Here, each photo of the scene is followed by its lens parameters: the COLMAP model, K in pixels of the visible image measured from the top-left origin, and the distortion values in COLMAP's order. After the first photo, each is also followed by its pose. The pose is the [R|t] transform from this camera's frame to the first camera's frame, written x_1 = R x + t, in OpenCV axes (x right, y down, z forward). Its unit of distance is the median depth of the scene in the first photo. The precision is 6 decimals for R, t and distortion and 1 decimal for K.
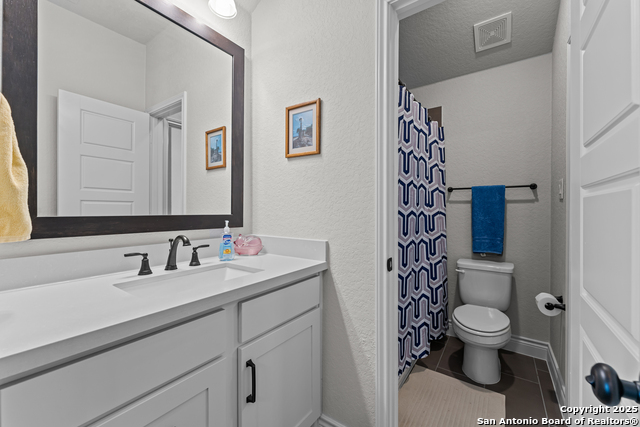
lens RADIAL K [[265.9, 0, 319.3], [0, 265.9, 209.0], [0, 0, 1]] dist [-0.004090, -0.000197]
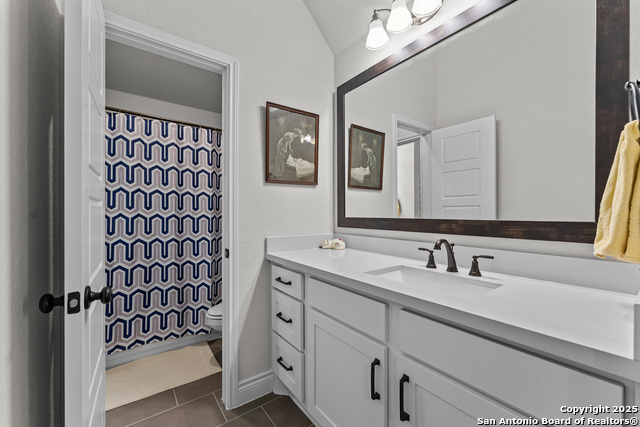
lens RADIAL K [[265.9, 0, 322.7], [0, 265.9, 215.0], [0, 0, 1]] dist [-0.004090, -0.000197]
pose [[-0.315150, 0.001796, -0.949040, 0.586082], [0.003042, 0.999995, 0.000882, 0.001796], [0.949037, -0.002609, -0.315154, 0.820839]]
